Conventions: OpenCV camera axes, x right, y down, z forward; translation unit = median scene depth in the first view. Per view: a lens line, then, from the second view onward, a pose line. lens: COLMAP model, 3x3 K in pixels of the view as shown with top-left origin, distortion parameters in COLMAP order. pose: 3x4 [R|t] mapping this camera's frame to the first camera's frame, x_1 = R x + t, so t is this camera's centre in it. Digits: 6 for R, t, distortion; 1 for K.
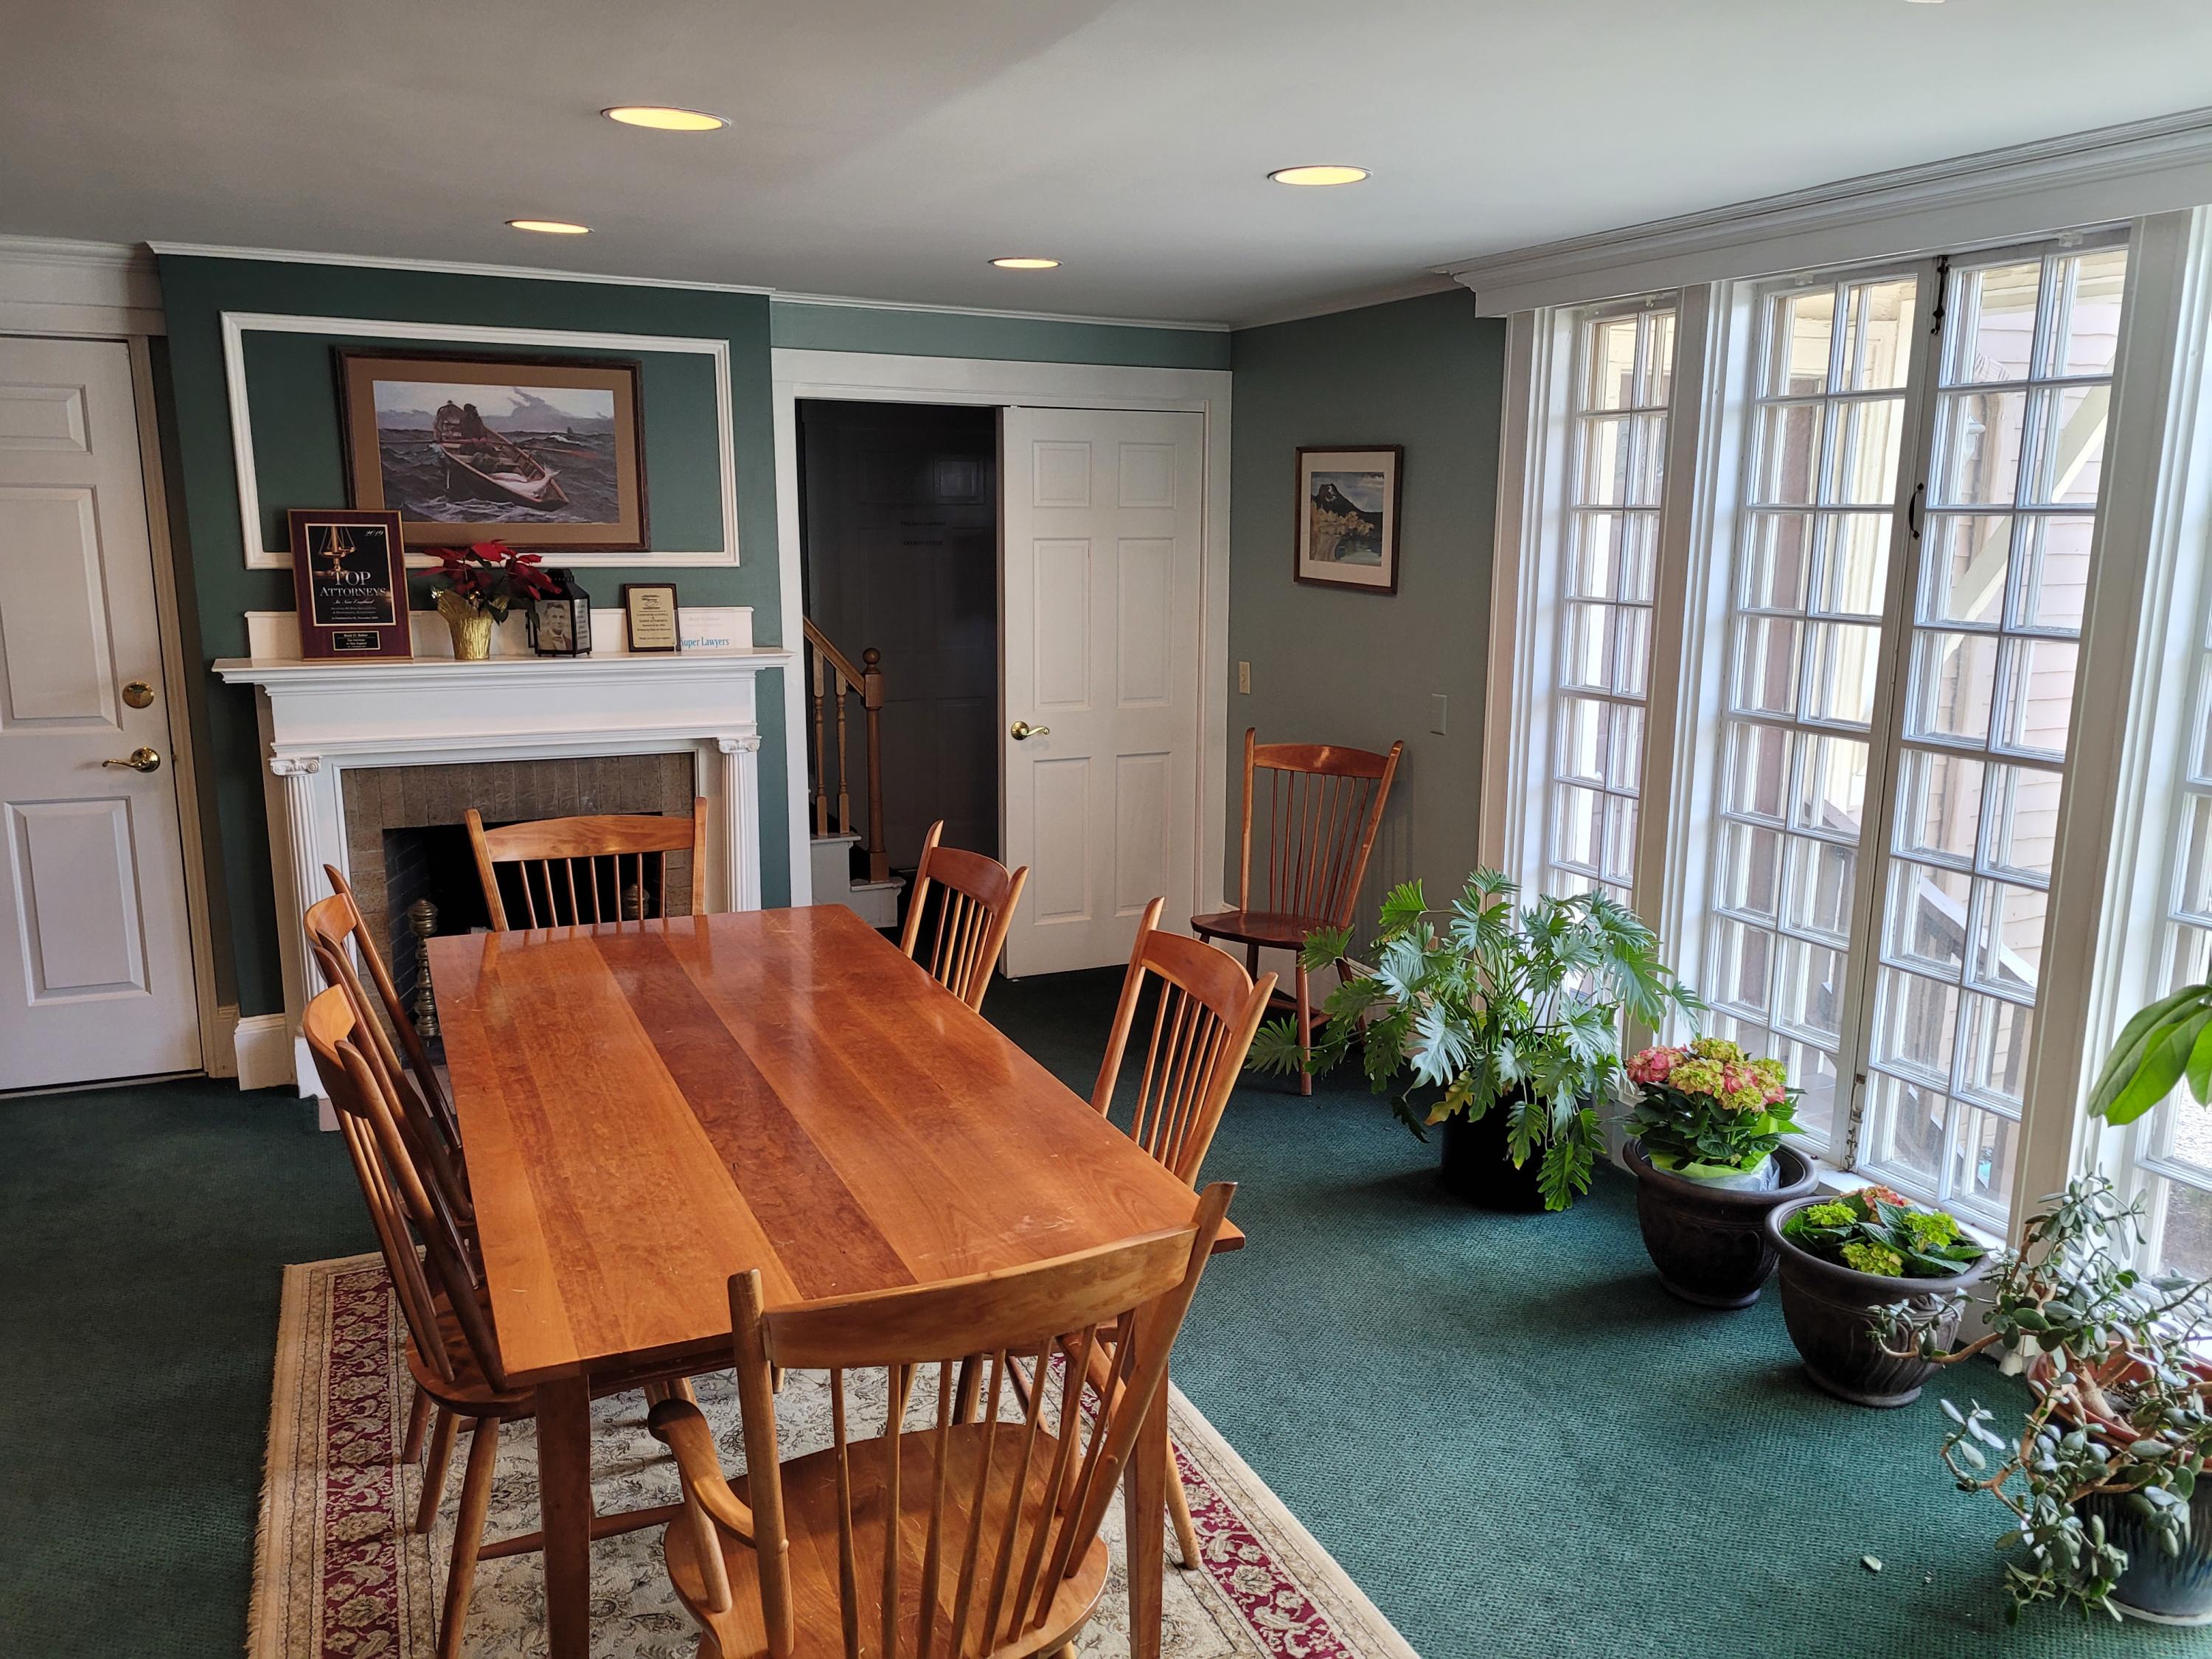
lens RADIAL K [[1676.2, 0, 1099.1], [0, 1676.2, 843.4], [0, 0, 1]] dist [0.057408, -0.025309]
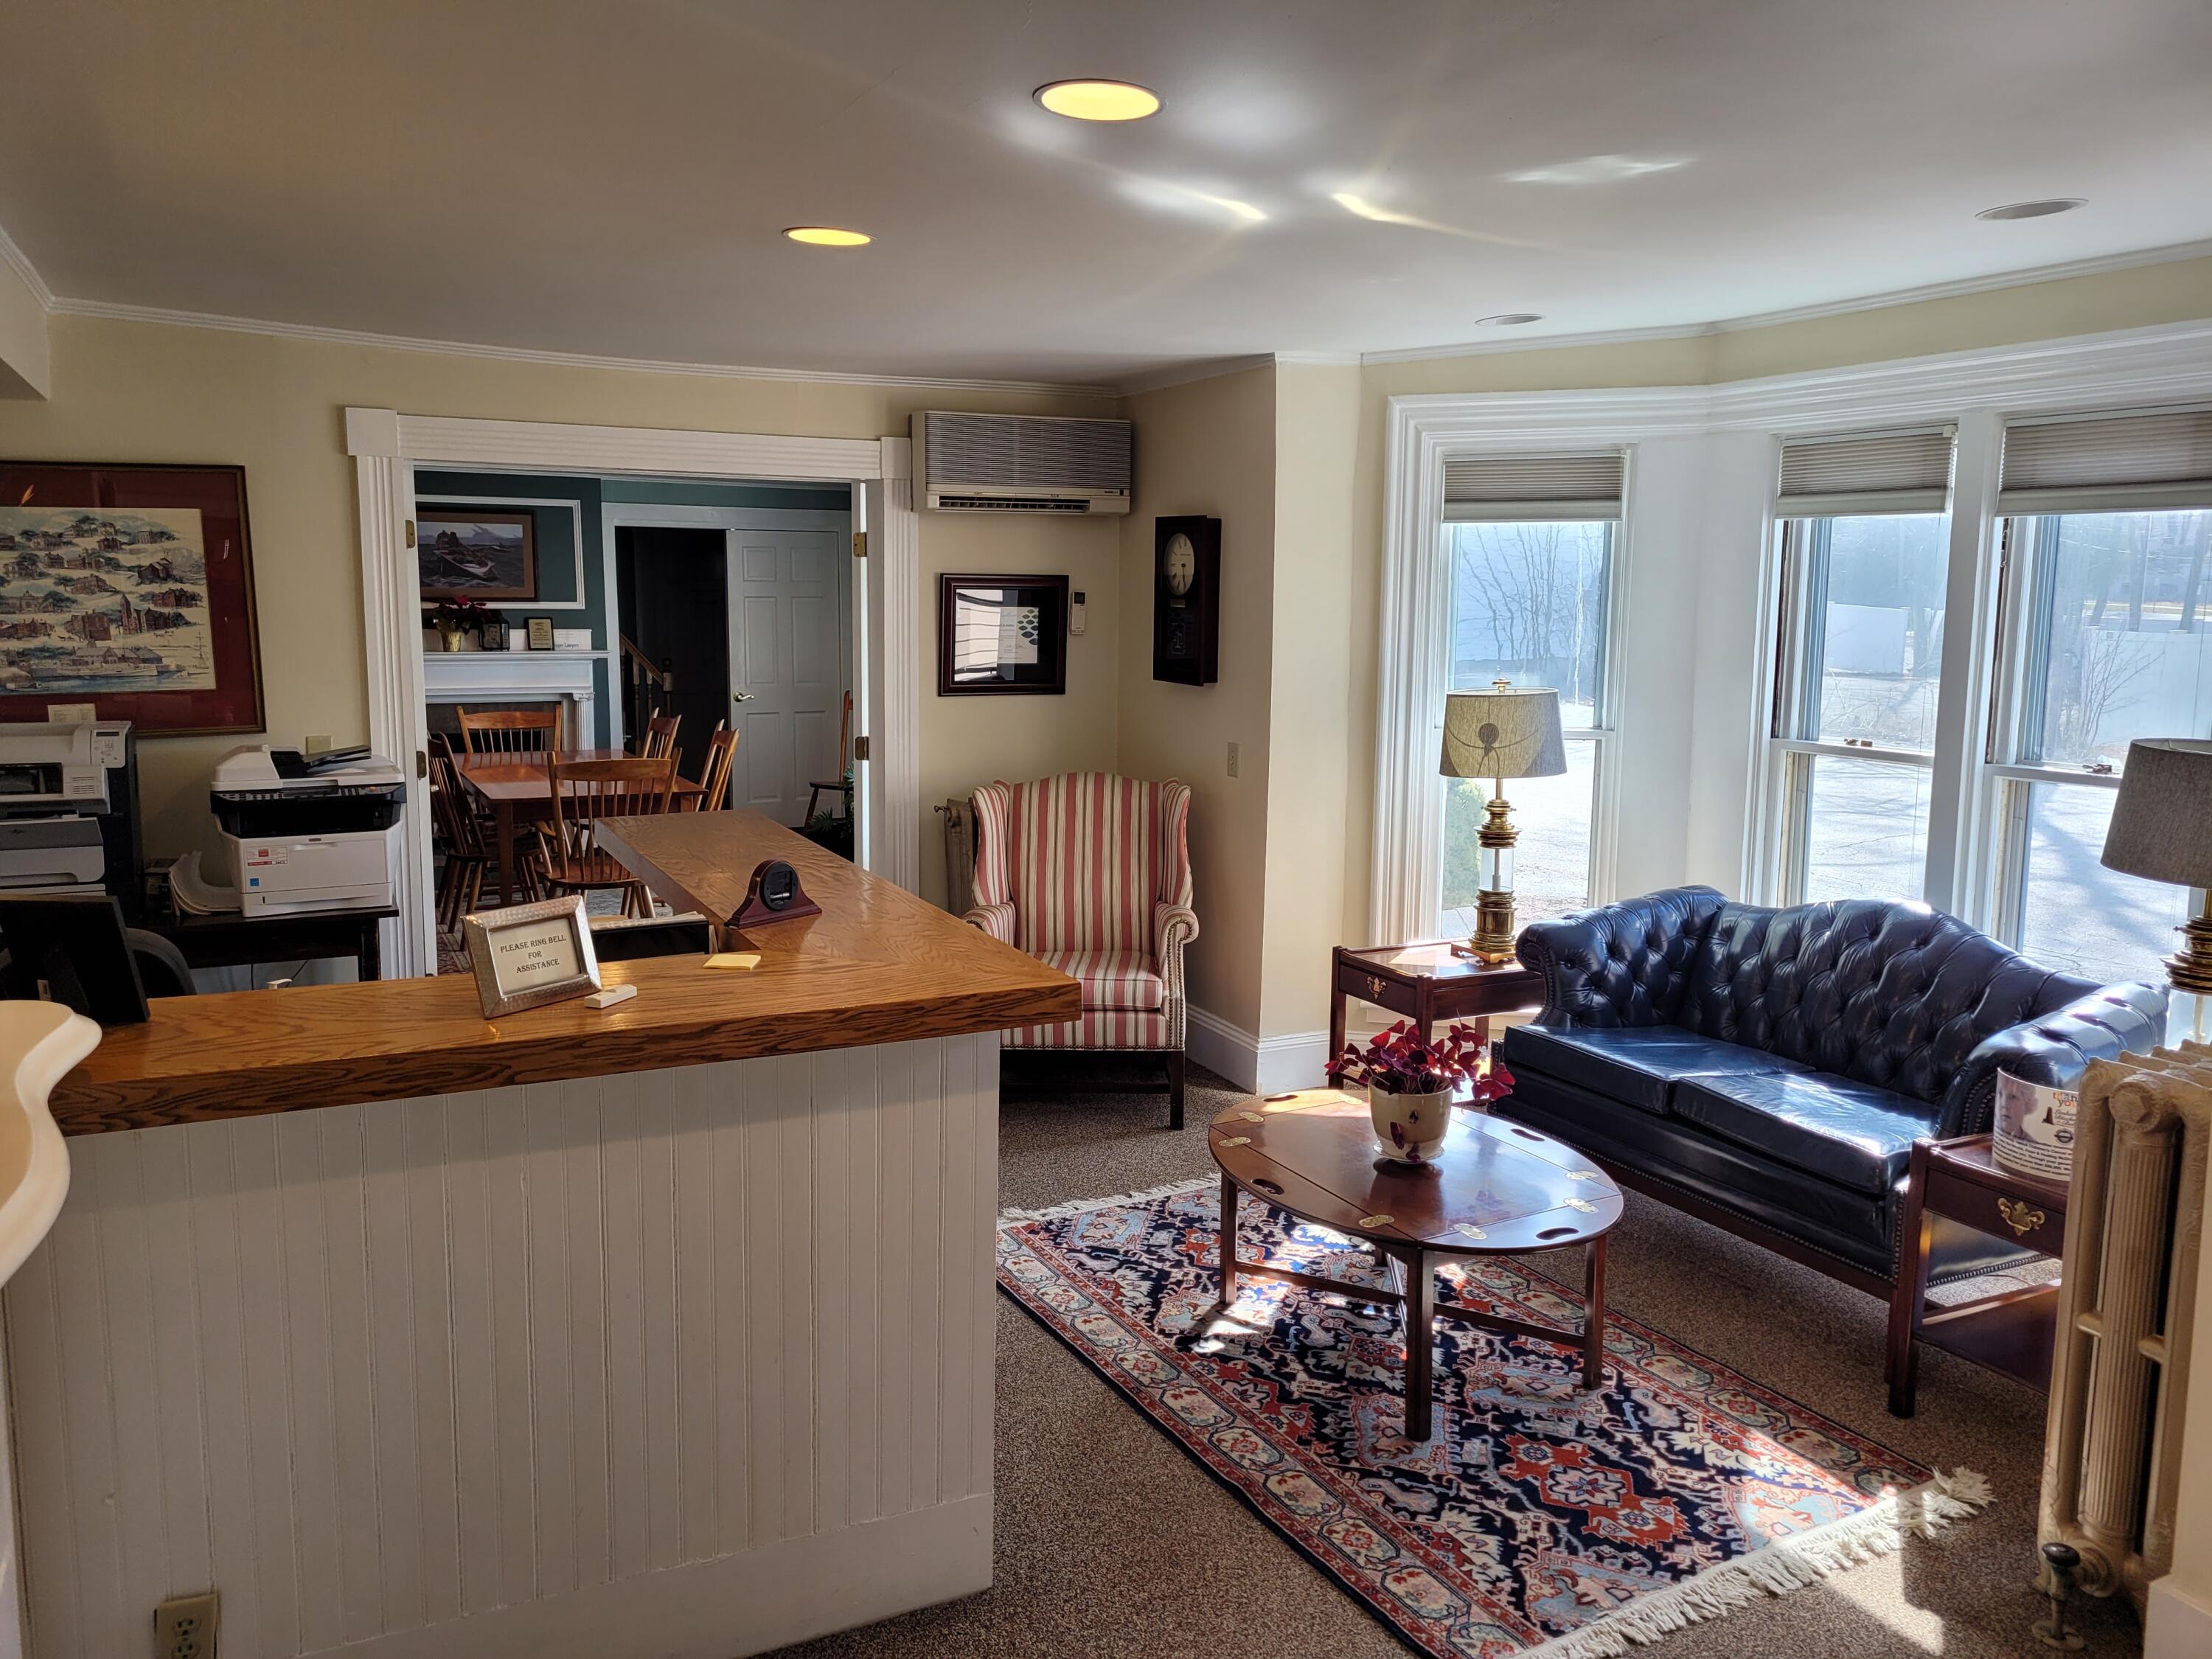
lens RADIAL K [[1676.2, 0, 1099.5], [0, 1676.2, 812.7], [0, 0, 1]] dist [0.057408, -0.025309]
pose [[0.998637, -0.007224, 0.051700, 0.315183], [0.010478, 0.997962, -0.062940, 0.226521], [-0.051140, 0.063396, 0.996677, -1.097498]]
